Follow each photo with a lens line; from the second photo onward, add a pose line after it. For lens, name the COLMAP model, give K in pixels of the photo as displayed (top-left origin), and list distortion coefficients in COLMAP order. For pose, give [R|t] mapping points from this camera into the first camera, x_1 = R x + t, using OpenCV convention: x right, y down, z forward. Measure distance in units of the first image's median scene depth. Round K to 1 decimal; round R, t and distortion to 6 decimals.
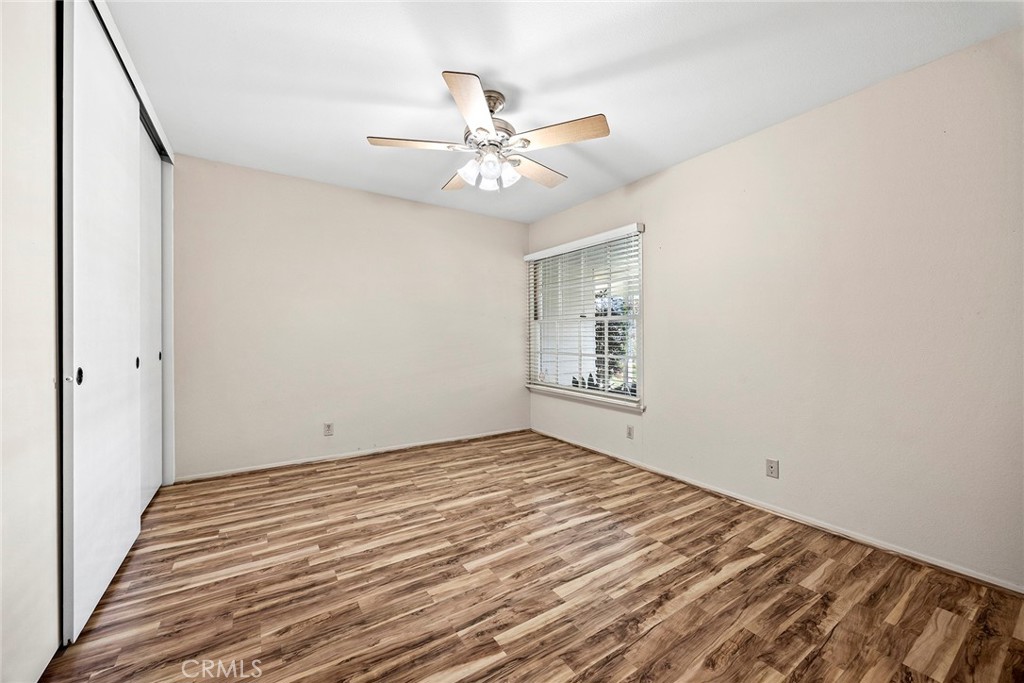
lens RADIAL K [[393.2, 0, 512.7], [0, 393.2, 338.2], [0, 0, 1]] dist [-0.000927, 0.000354]
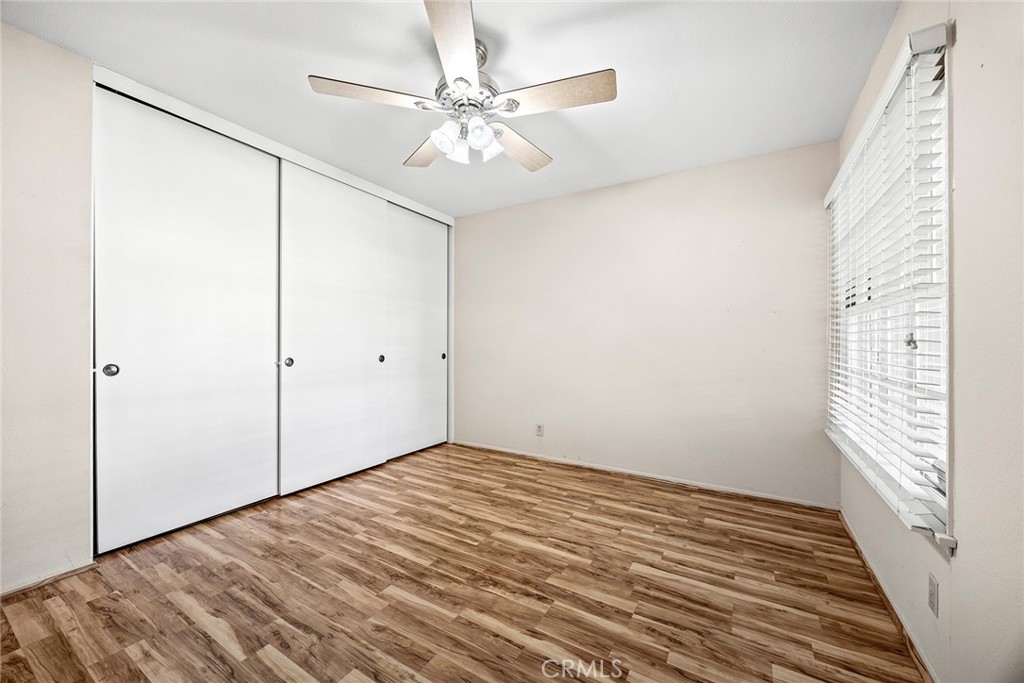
lens RADIAL K [[393.2, 0, 507.4], [0, 393.2, 347.5], [0, 0, 1]] dist [-0.000927, 0.000354]
pose [[0.414953, 0.001936, -0.909841, 0.585370], [-0.001368, 0.999998, 0.001504, 0.009860], [0.909842, 0.000620, 0.414955, 0.608862]]
